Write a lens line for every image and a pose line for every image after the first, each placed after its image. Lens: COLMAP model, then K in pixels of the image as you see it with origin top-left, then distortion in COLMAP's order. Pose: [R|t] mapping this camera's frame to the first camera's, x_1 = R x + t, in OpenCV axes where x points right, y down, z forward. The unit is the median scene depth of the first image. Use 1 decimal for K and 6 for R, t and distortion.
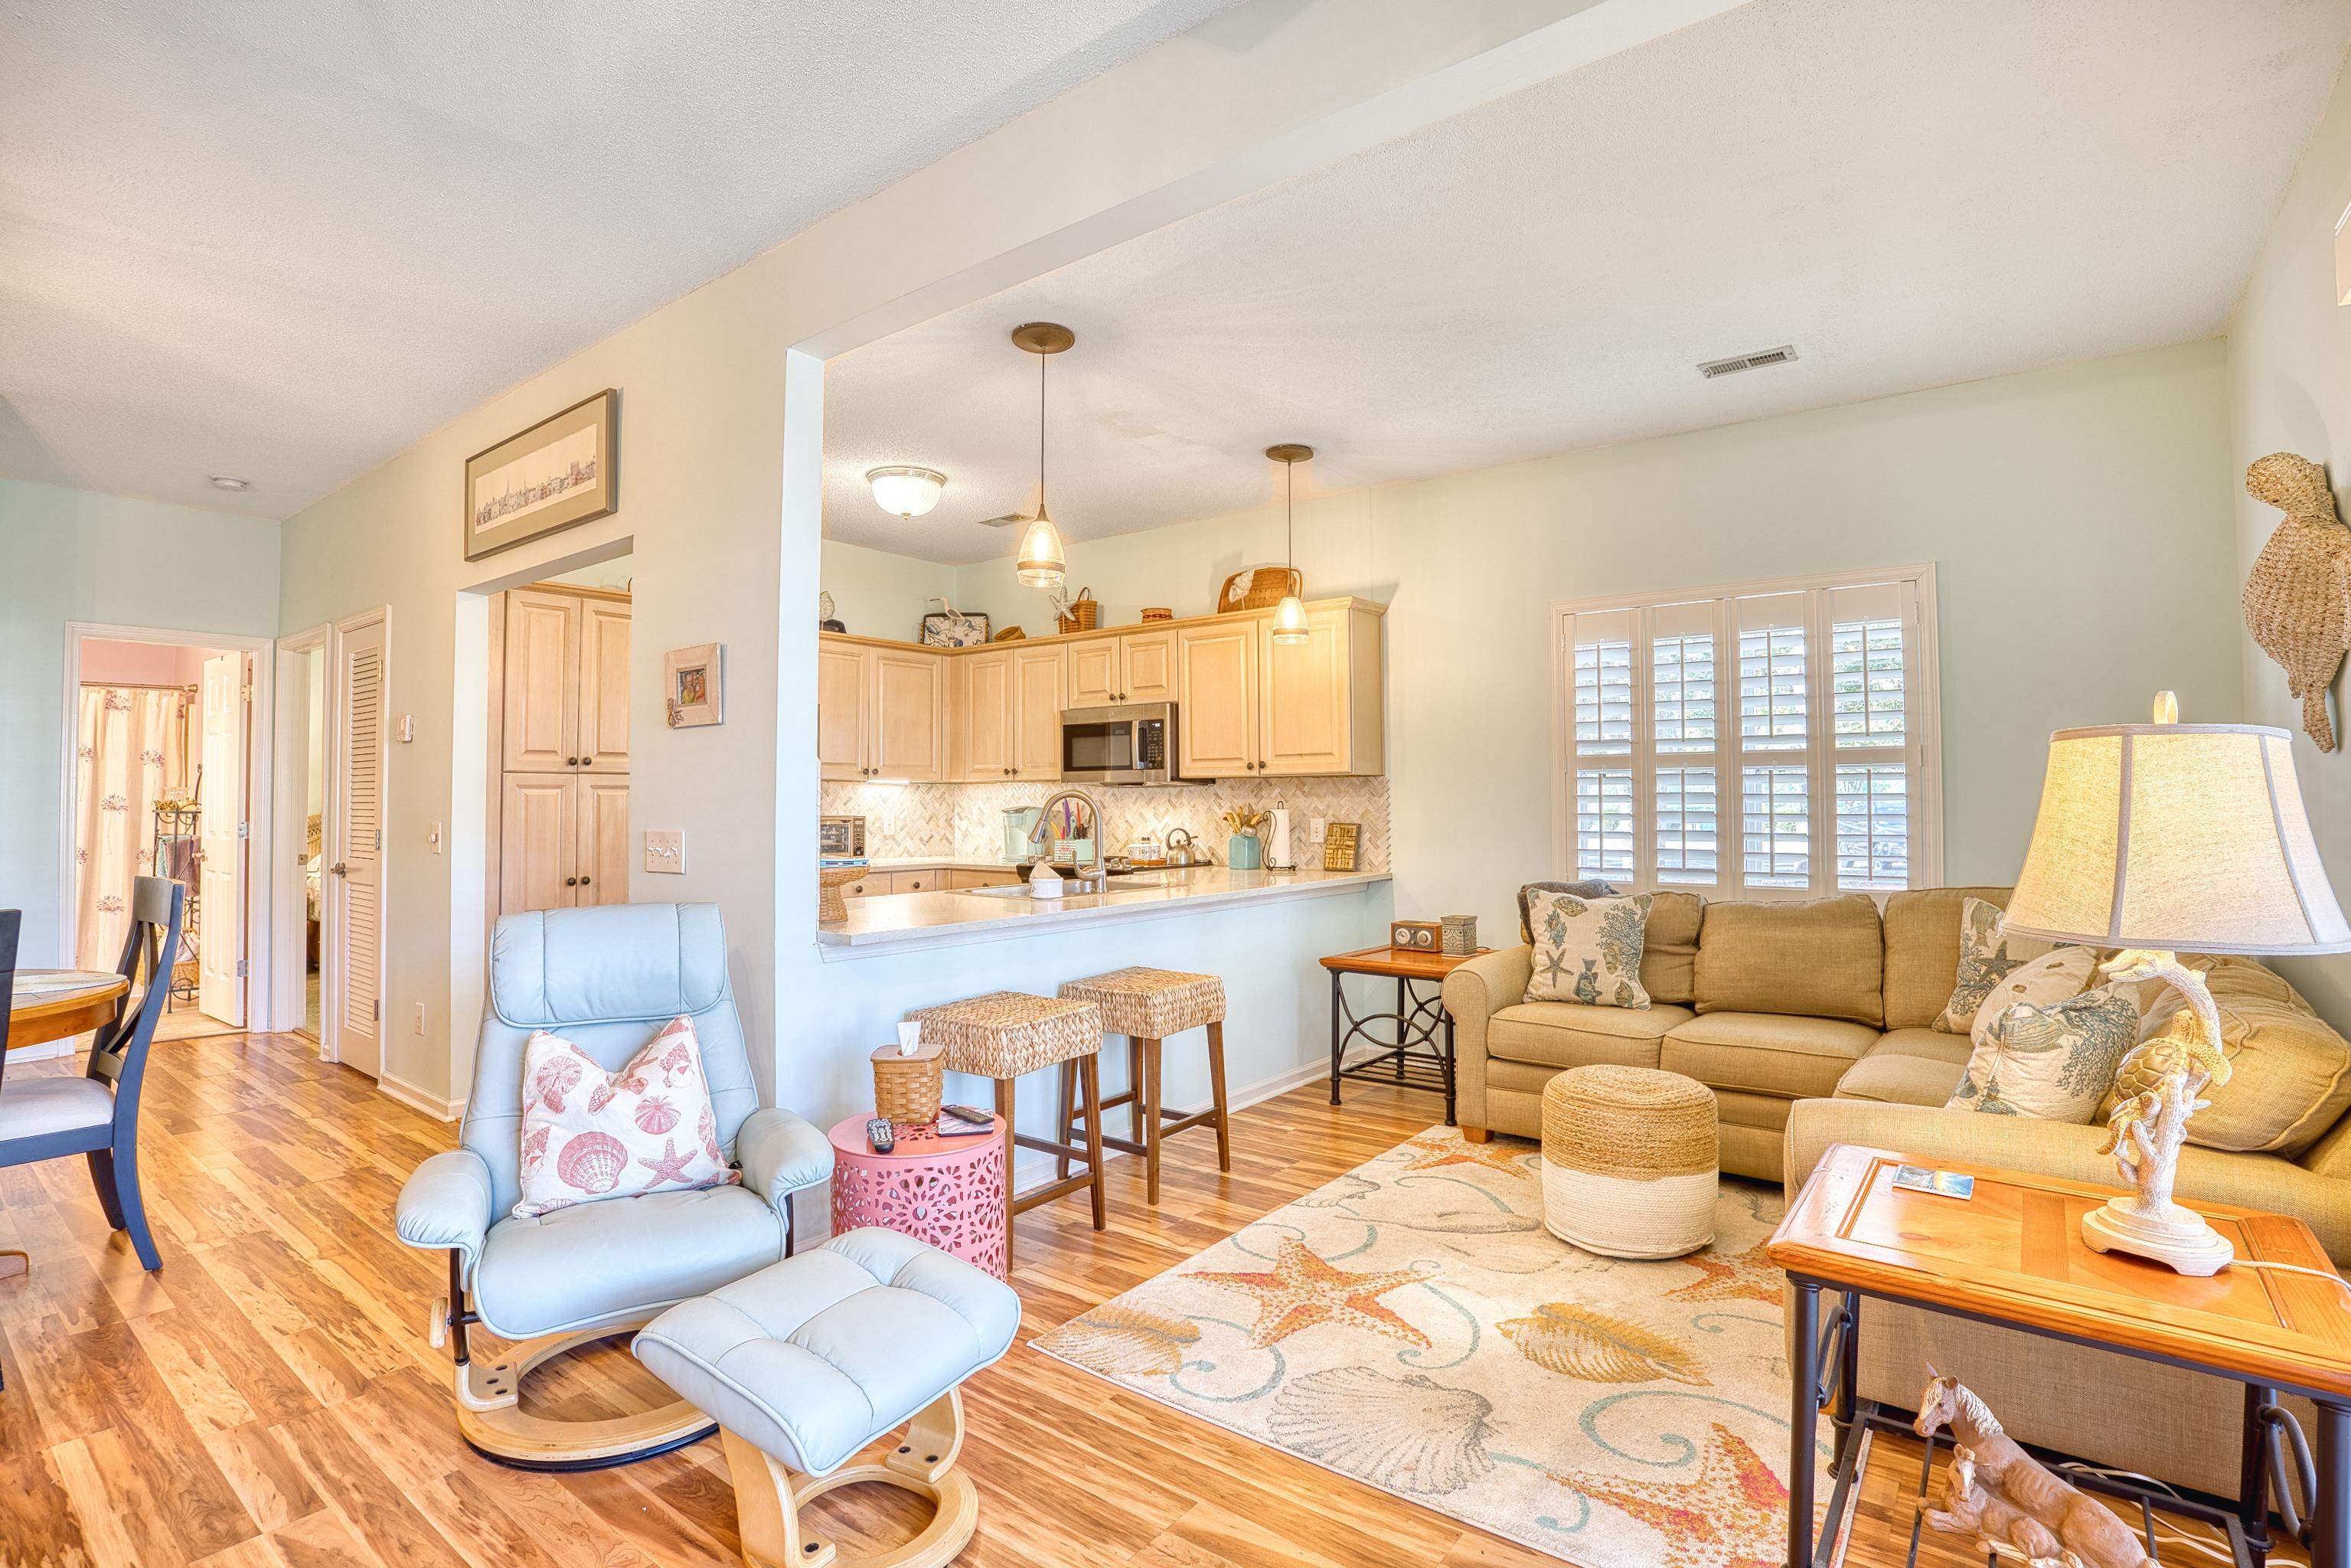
lens RADIAL K [[1114.6, 0, 1184.3], [0, 1114.6, 781.7], [0, 0, 1]] dist [-0.061514, 0.016070]
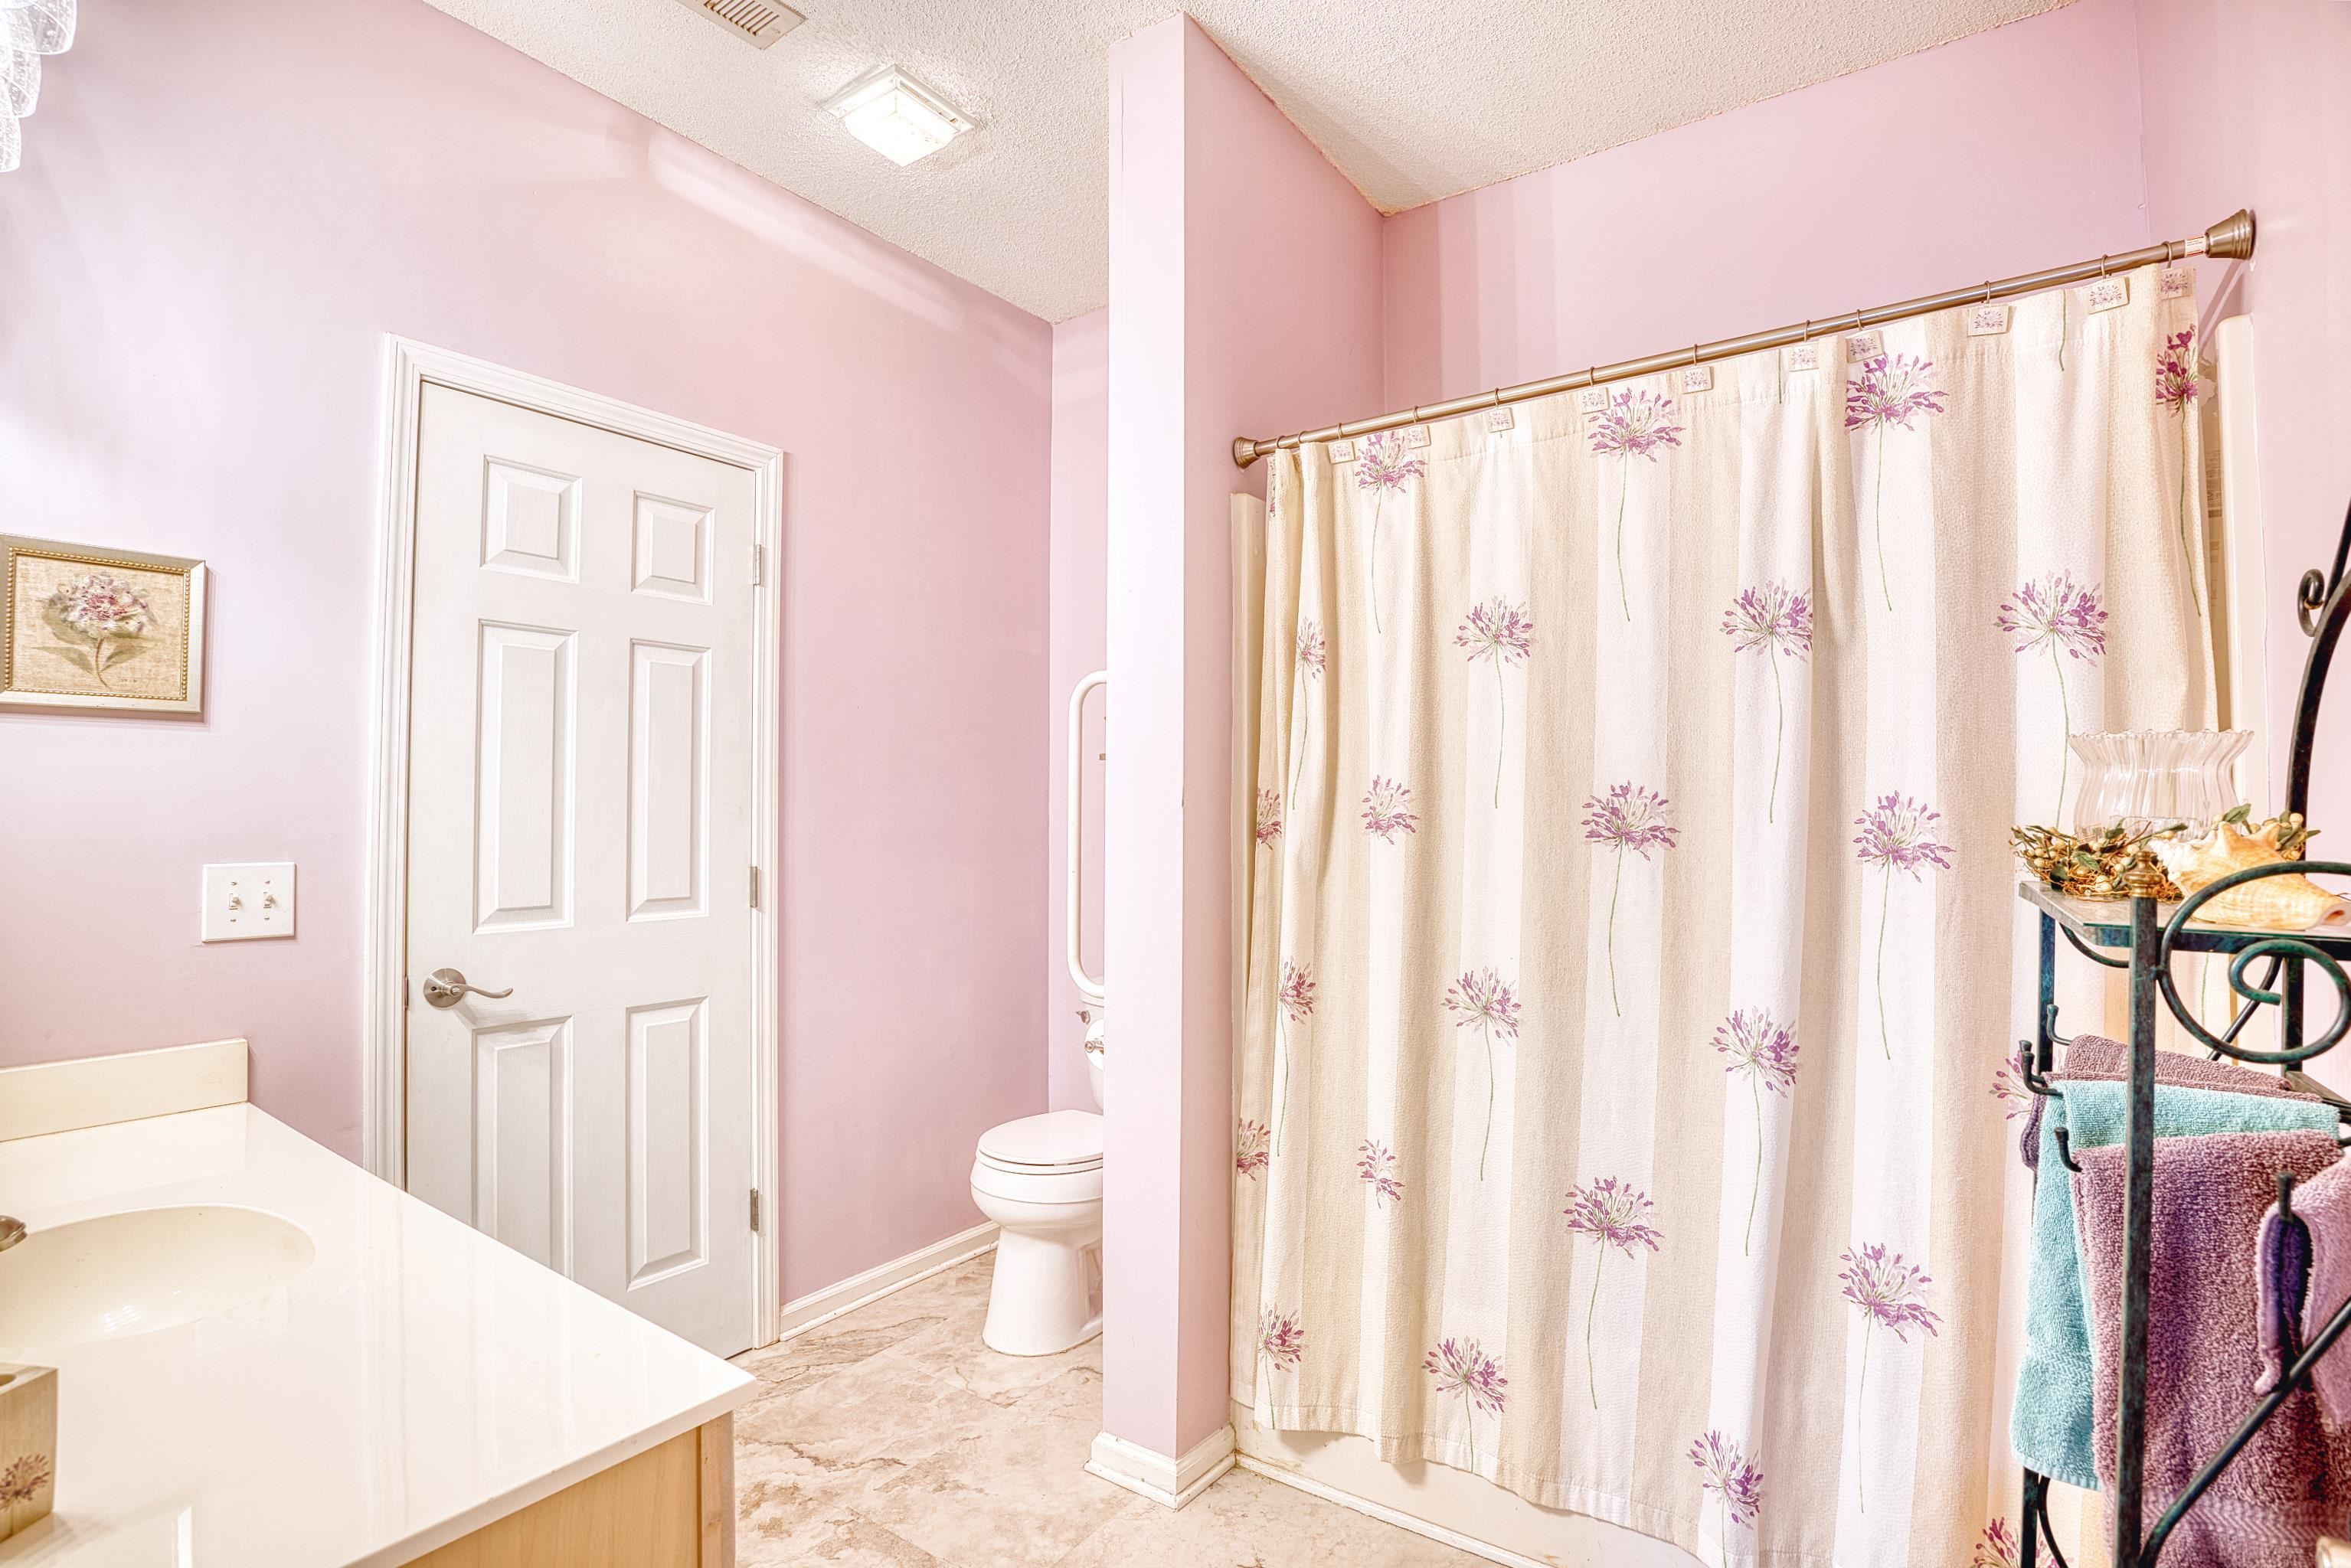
lens RADIAL K [[1114.4, 0, 1169.7], [0, 1114.4, 789.9], [0, 0, 1]] dist [-0.061514, 0.016070]
pose [[0.035431, -0.022004, -0.999130, -1.251870], [0.020178, 0.999570, -0.021298, 0.020322], [0.999168, -0.019406, 0.035860, 1.341325]]
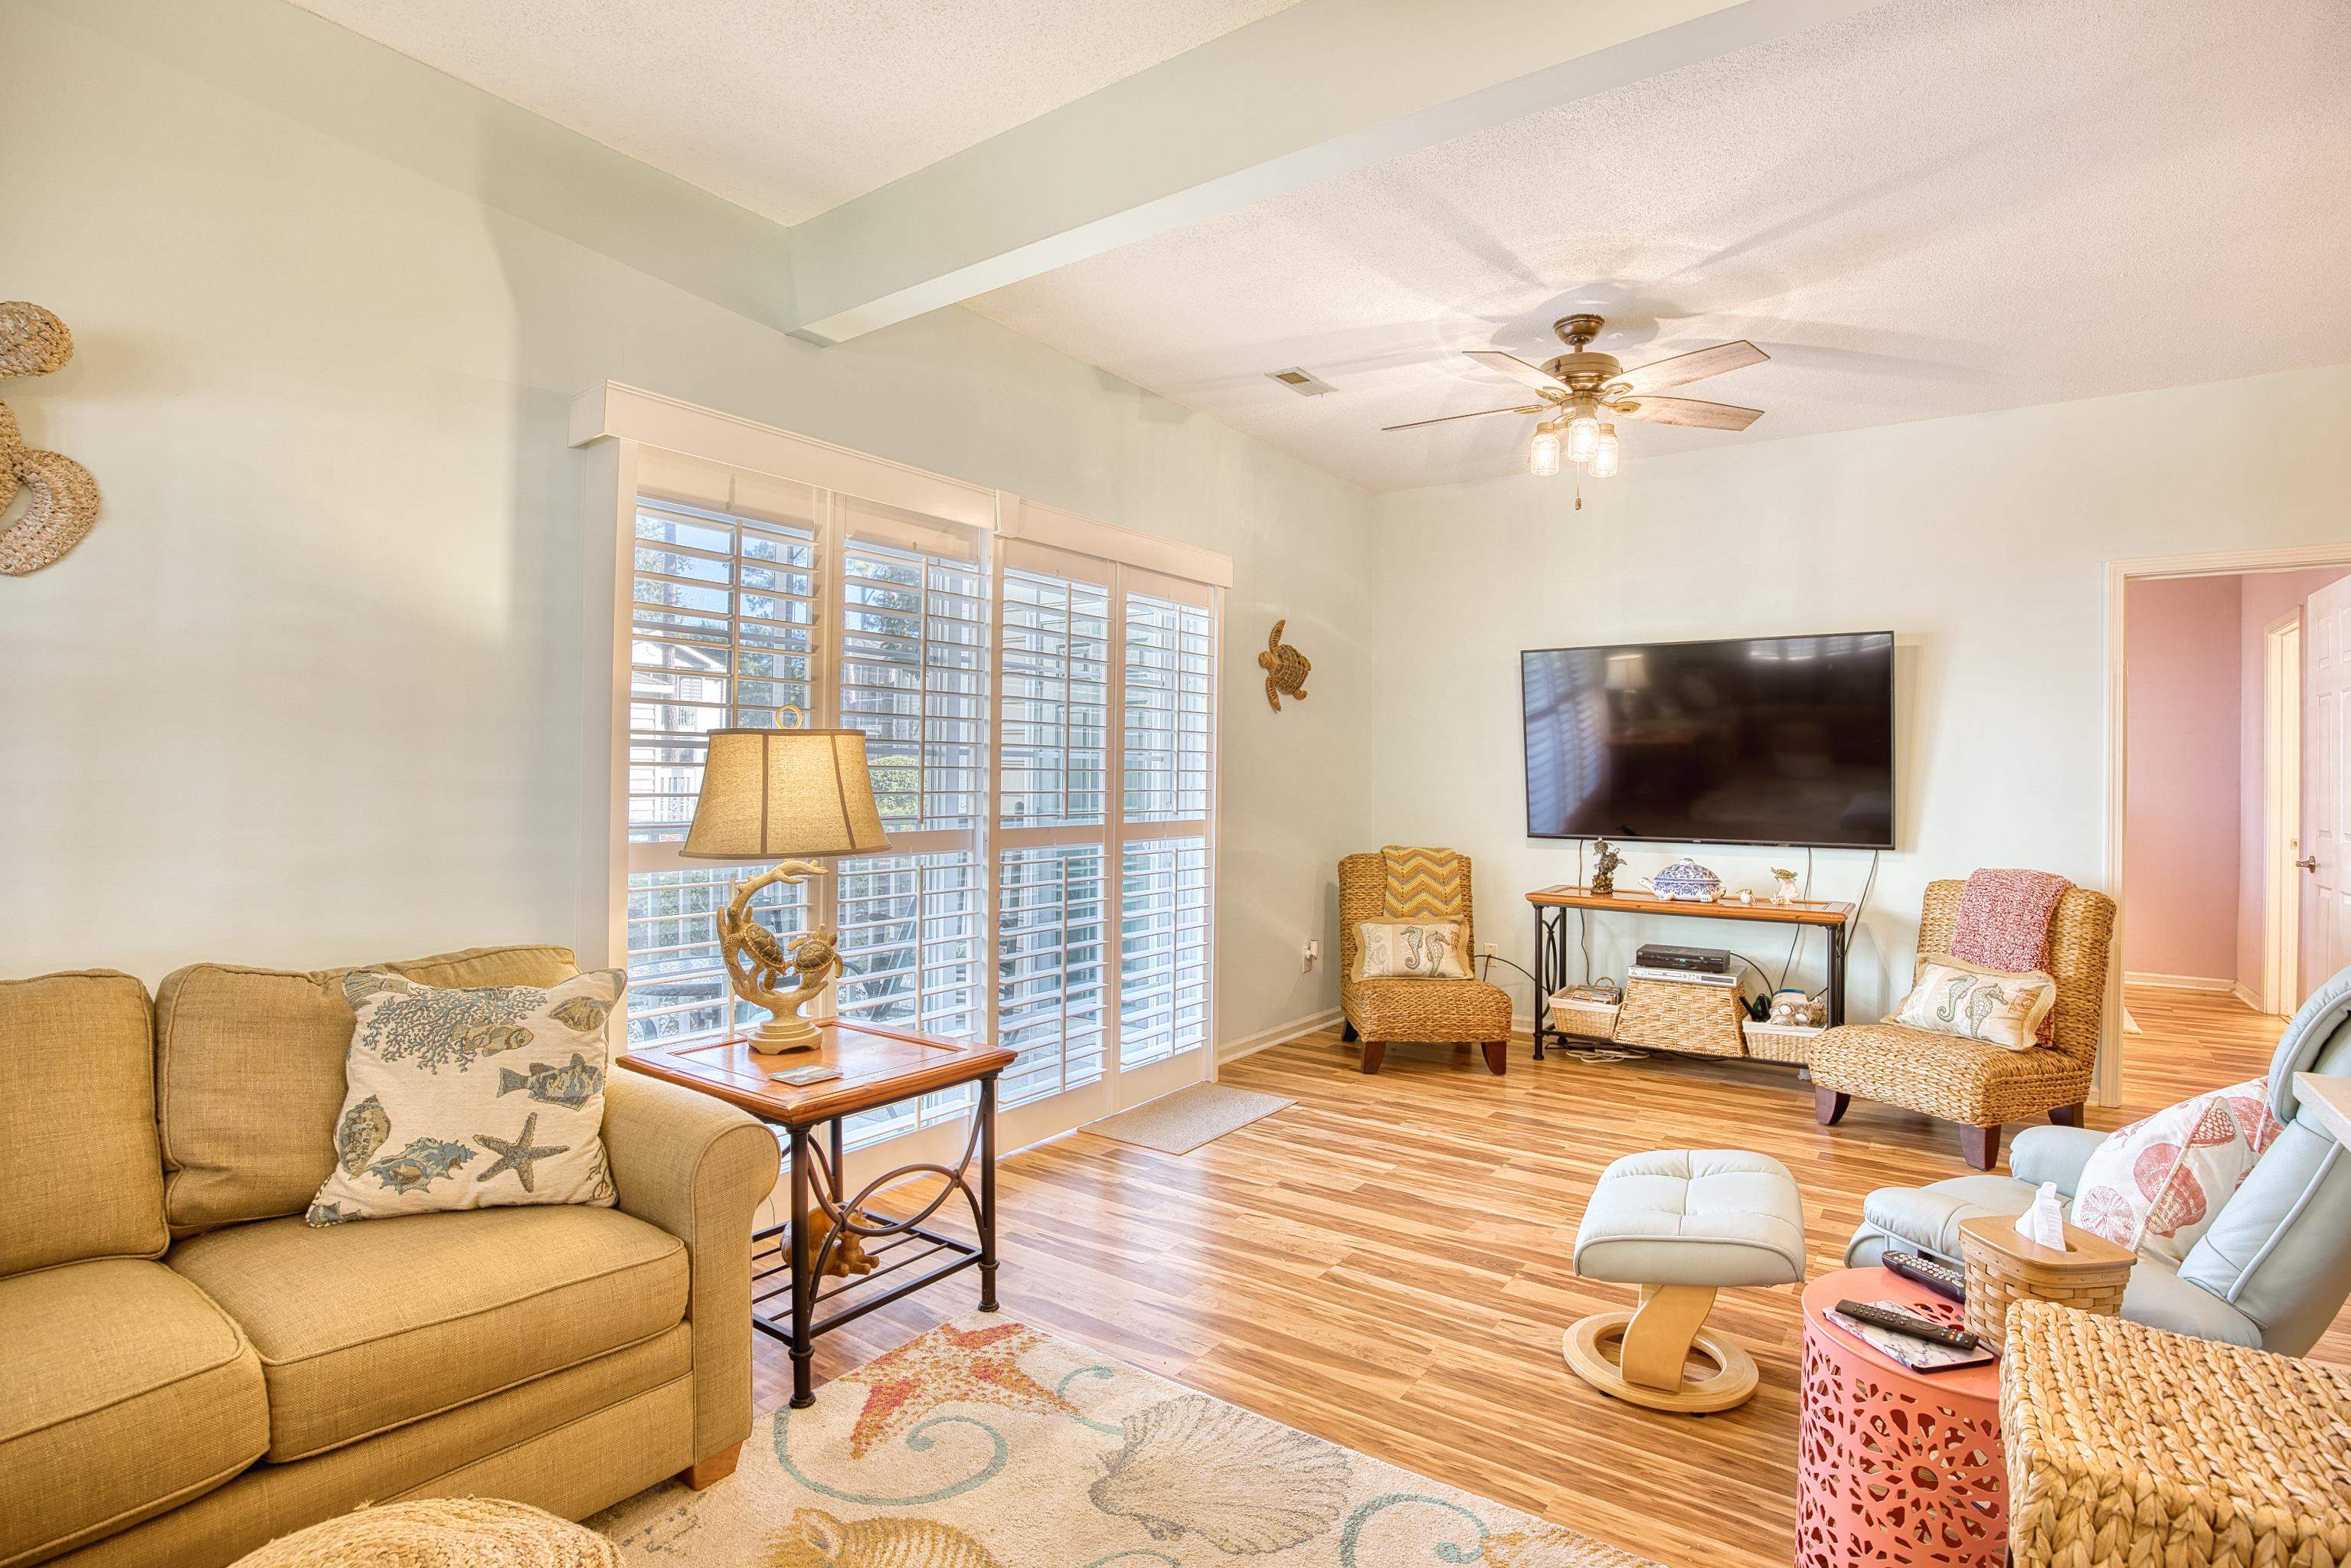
lens RADIAL K [[1114.4, 0, 1189.5], [0, 1114.4, 772.7], [0, 0, 1]] dist [-0.061514, 0.016070]
pose [[-0.999443, -0.009689, -0.031945, 0.122498], [-0.009039, 0.999750, -0.020431, 0.017226], [0.032135, -0.020131, -0.999281, 0.958423]]
